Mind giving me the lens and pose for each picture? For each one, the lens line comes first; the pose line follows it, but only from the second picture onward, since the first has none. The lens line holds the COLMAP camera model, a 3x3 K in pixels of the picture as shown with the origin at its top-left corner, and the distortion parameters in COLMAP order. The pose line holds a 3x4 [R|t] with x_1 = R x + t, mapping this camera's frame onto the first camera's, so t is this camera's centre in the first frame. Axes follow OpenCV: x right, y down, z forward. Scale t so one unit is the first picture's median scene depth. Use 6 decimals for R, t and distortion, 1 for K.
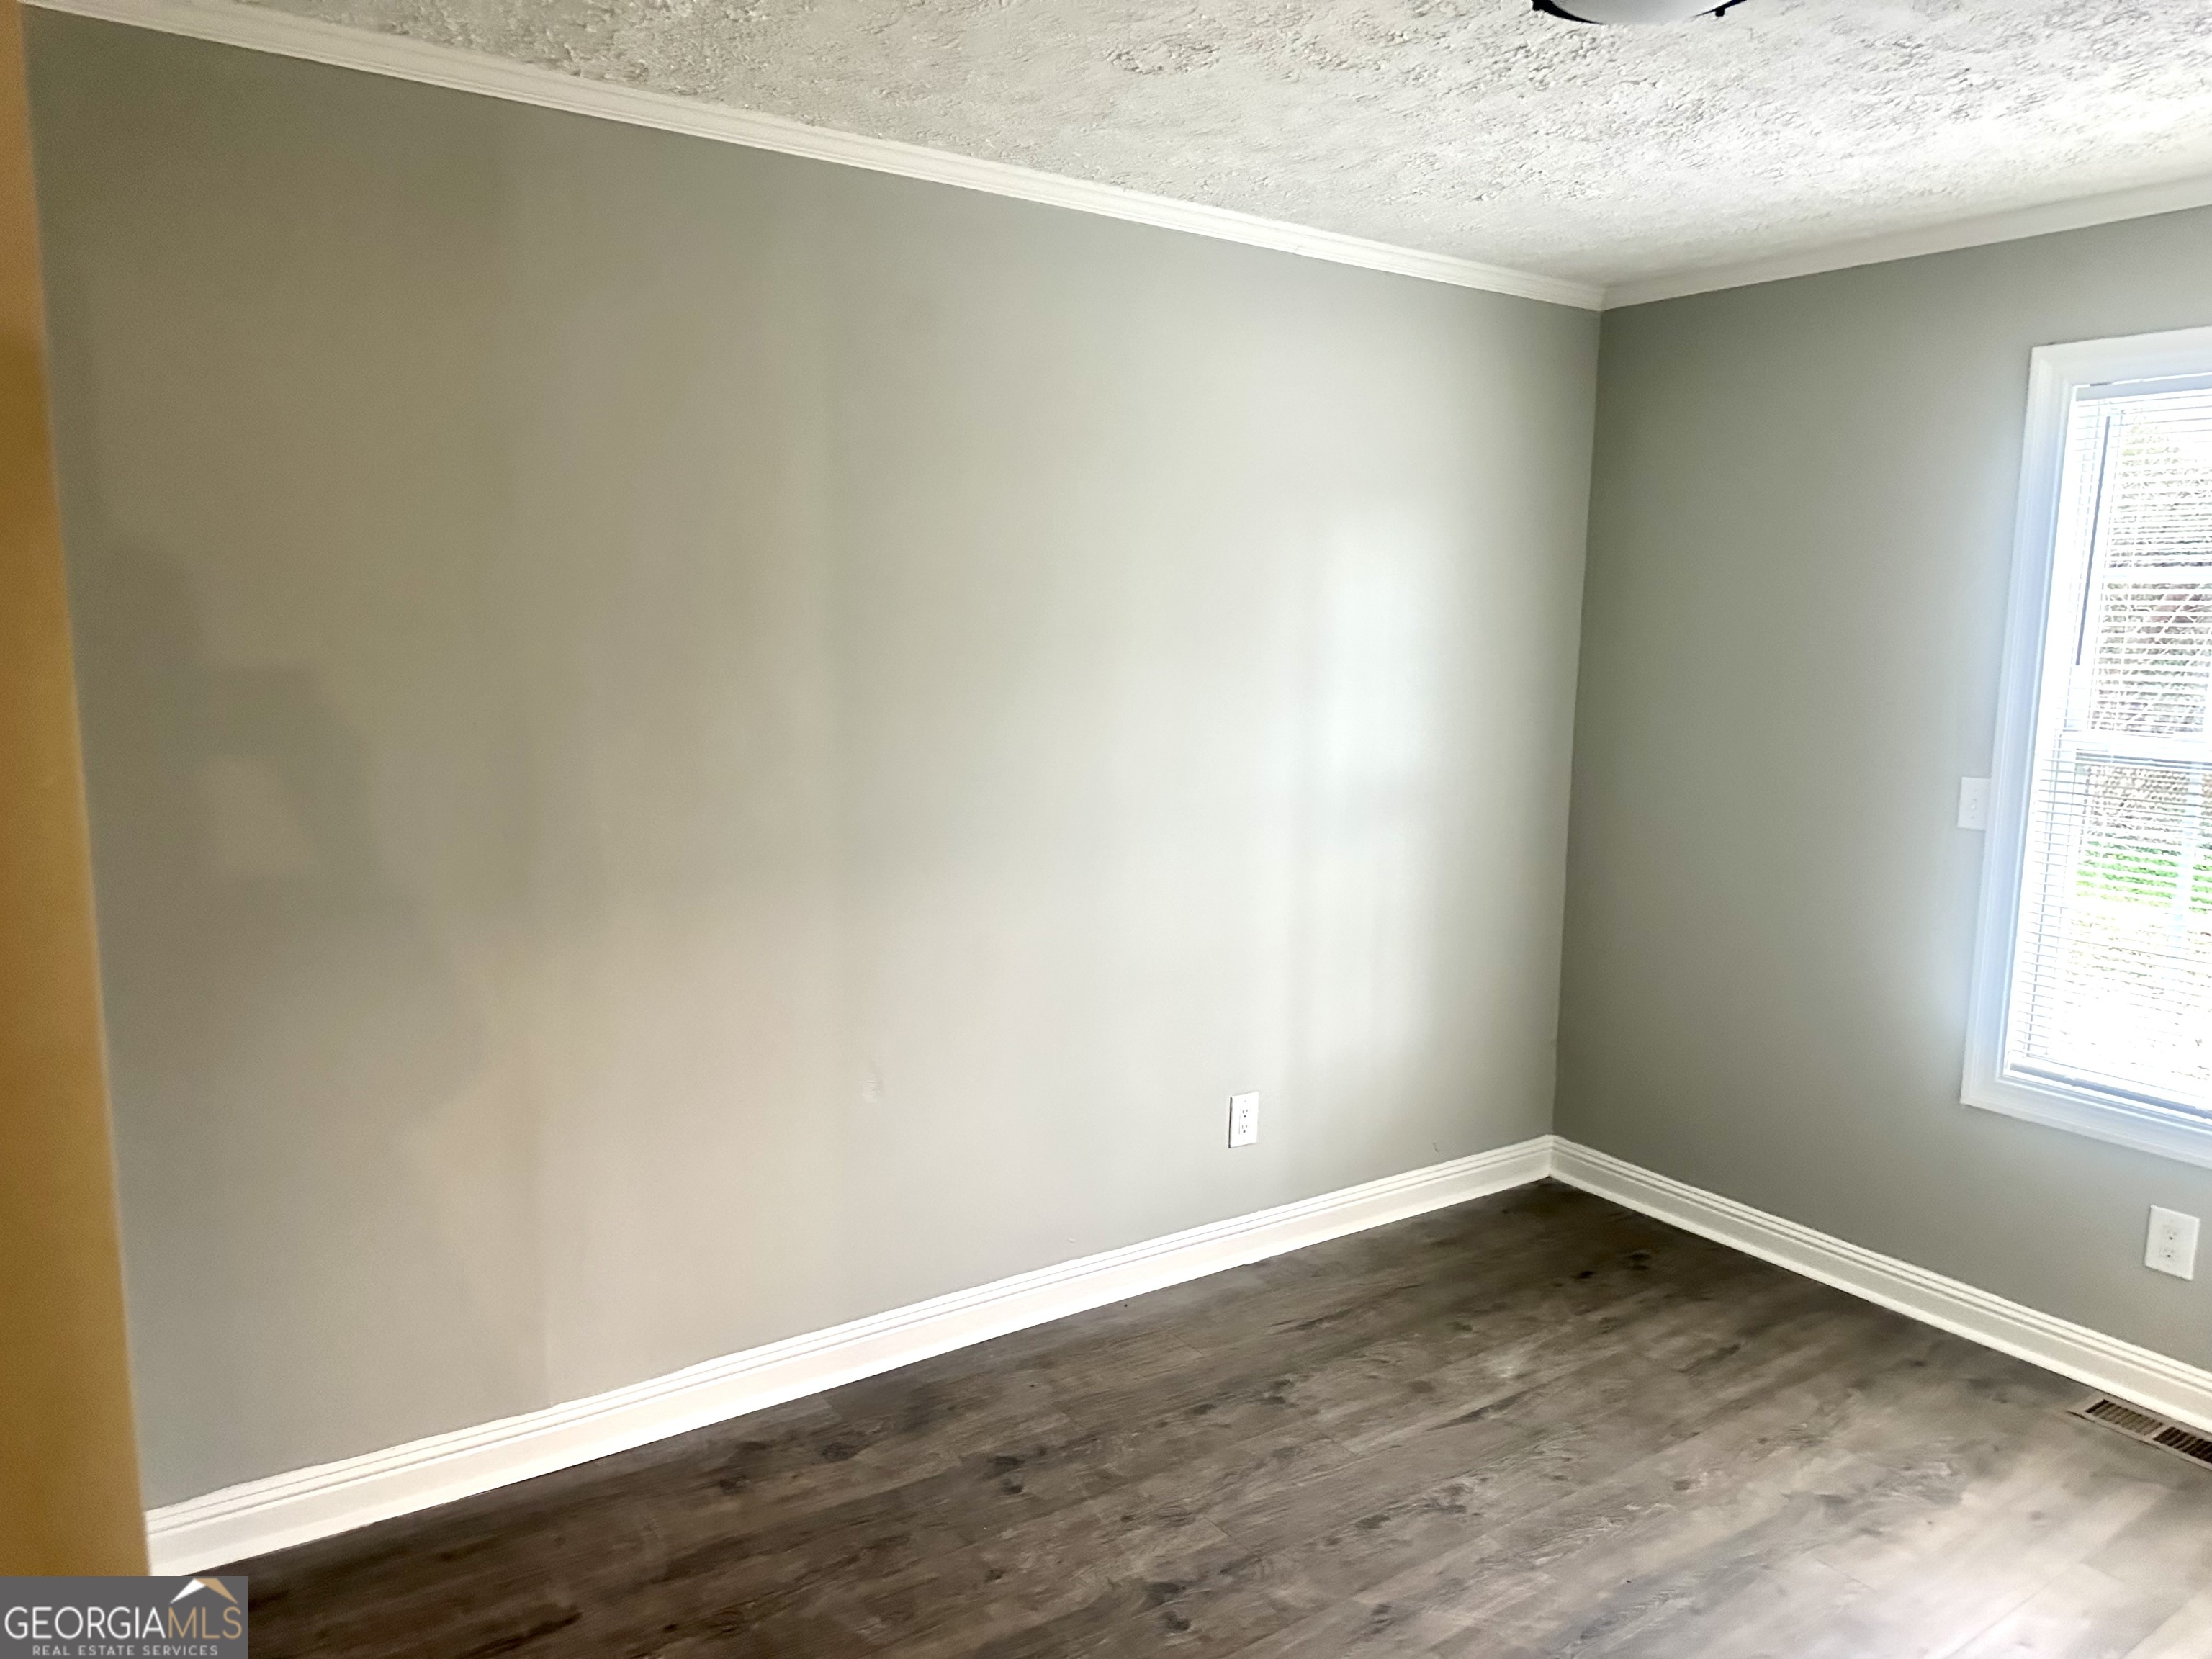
lens RADIAL K [[1571.3, 0, 1105.3], [0, 1571.3, 860.6], [0, 0, 1]] dist [-0.007302, -0.004884]
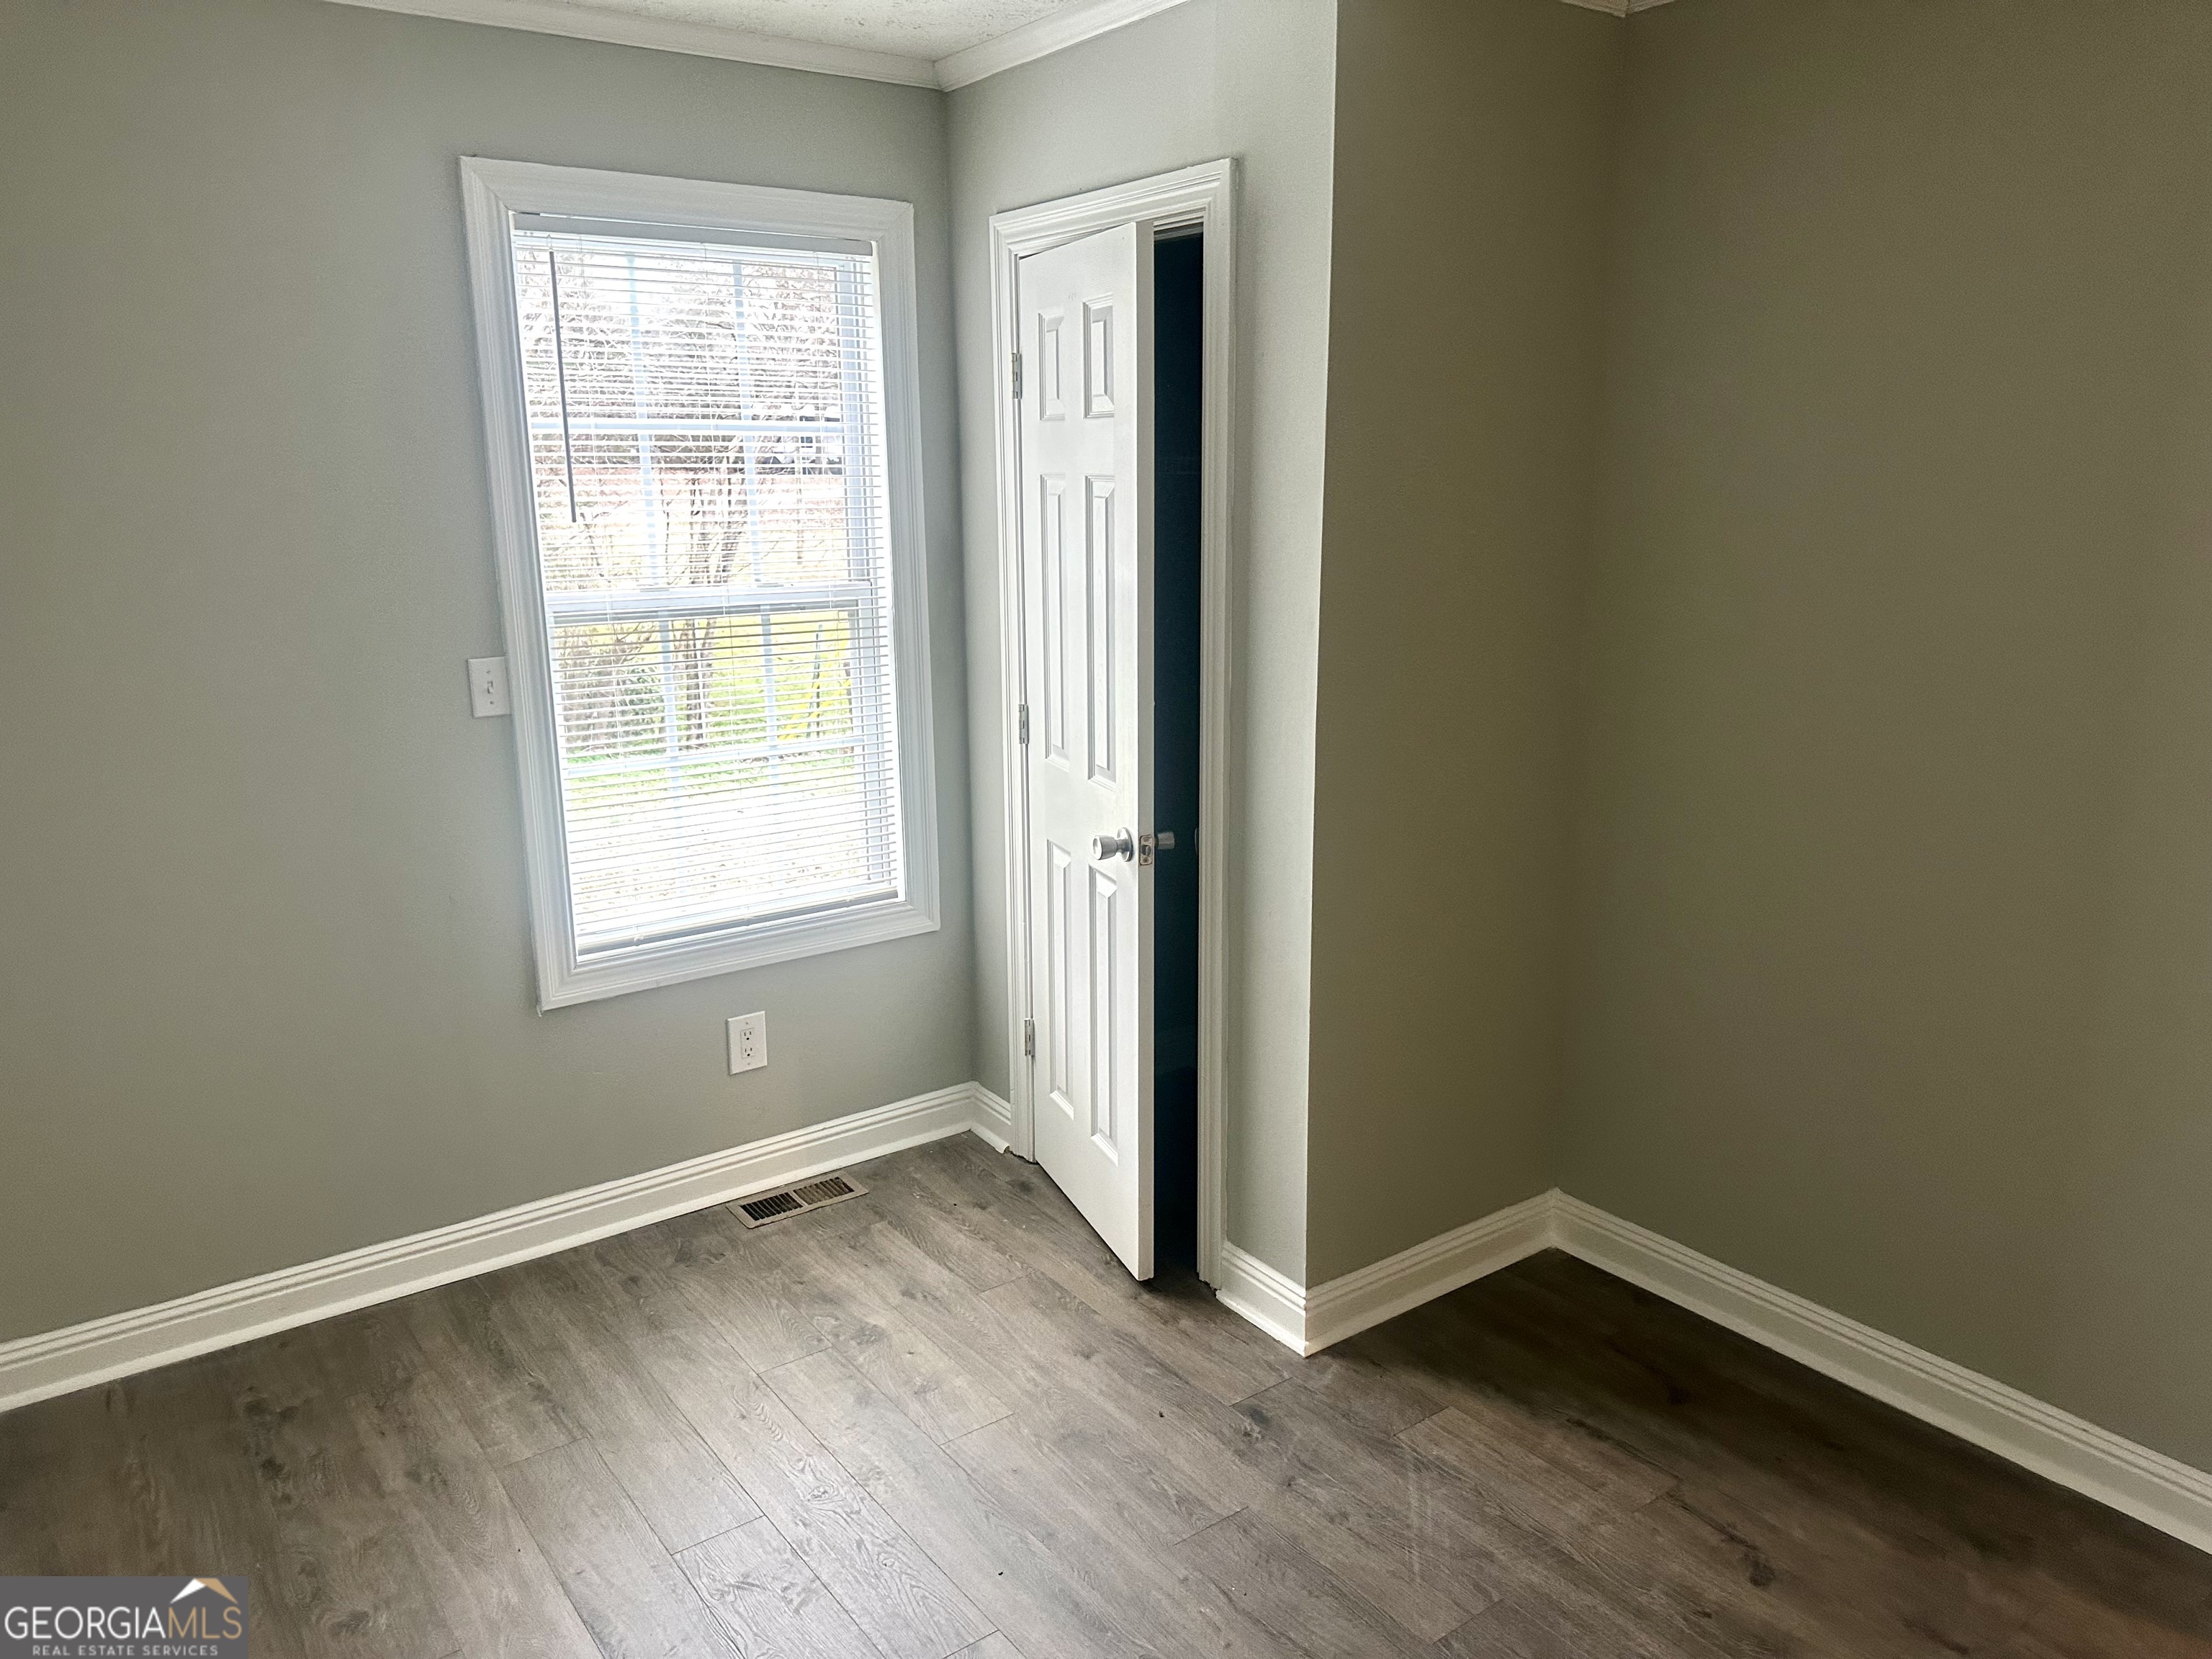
lens RADIAL K [[1557.1, 0, 1097.1], [0, 1557.1, 825.8], [0, 0, 1]] dist [0.123506, -0.169592]
pose [[-0.019177, -0.239746, 0.970646, -0.341993], [0.171683, 0.955615, 0.239425, -0.117915], [-0.984966, 0.171235, 0.022835, 0.662669]]
